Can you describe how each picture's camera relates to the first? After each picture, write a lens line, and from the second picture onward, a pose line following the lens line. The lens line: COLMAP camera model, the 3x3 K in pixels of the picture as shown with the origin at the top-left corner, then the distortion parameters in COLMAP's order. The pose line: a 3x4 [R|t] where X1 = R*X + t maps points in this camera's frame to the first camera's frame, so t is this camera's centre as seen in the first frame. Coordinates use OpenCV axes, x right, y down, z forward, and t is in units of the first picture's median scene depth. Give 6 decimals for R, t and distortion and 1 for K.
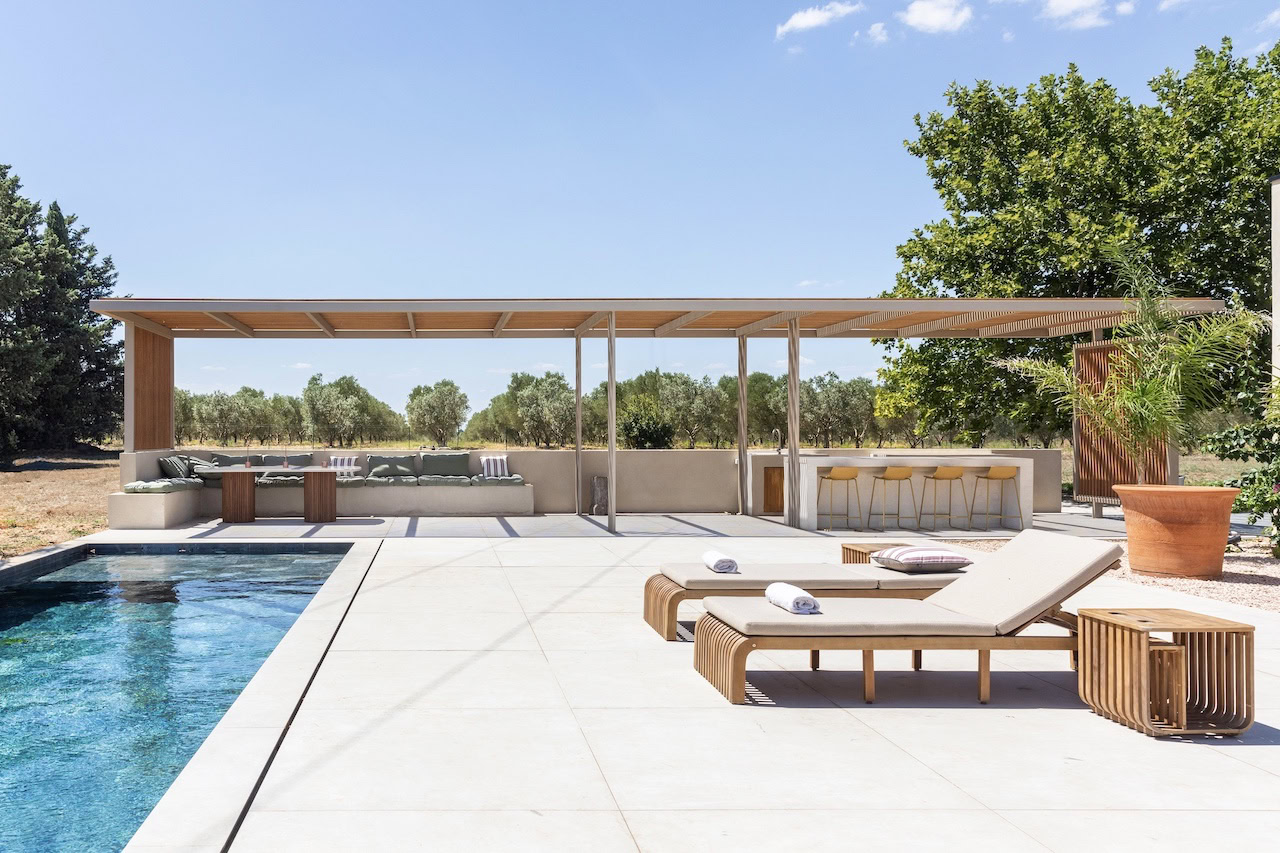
lens RADIAL K [[965.4, 0, 574.7], [0, 965.4, 428.4], [0, 0, 1]] dist [0.004483, 0.005125]
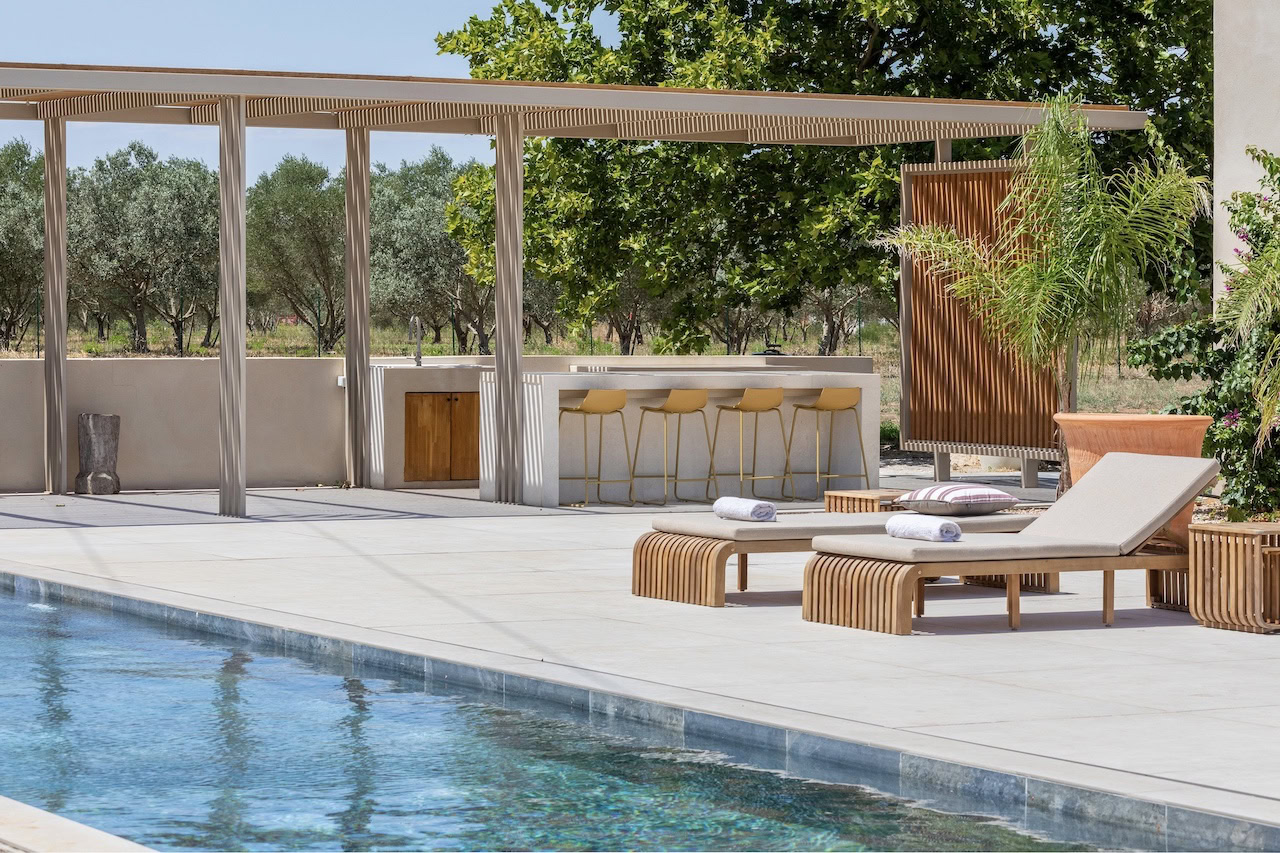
lens RADIAL K [[3365.5, 0, 640.0], [0, 3365.5, 426.5], [0, 0, 1]] dist [0.056226, 0.613552]
pose [[0.861069, -0.007001, 0.508441, -0.670541], [-0.016464, 0.998997, 0.041637, -0.019356], [-0.508222, -0.044223, 0.860090, -0.656398]]
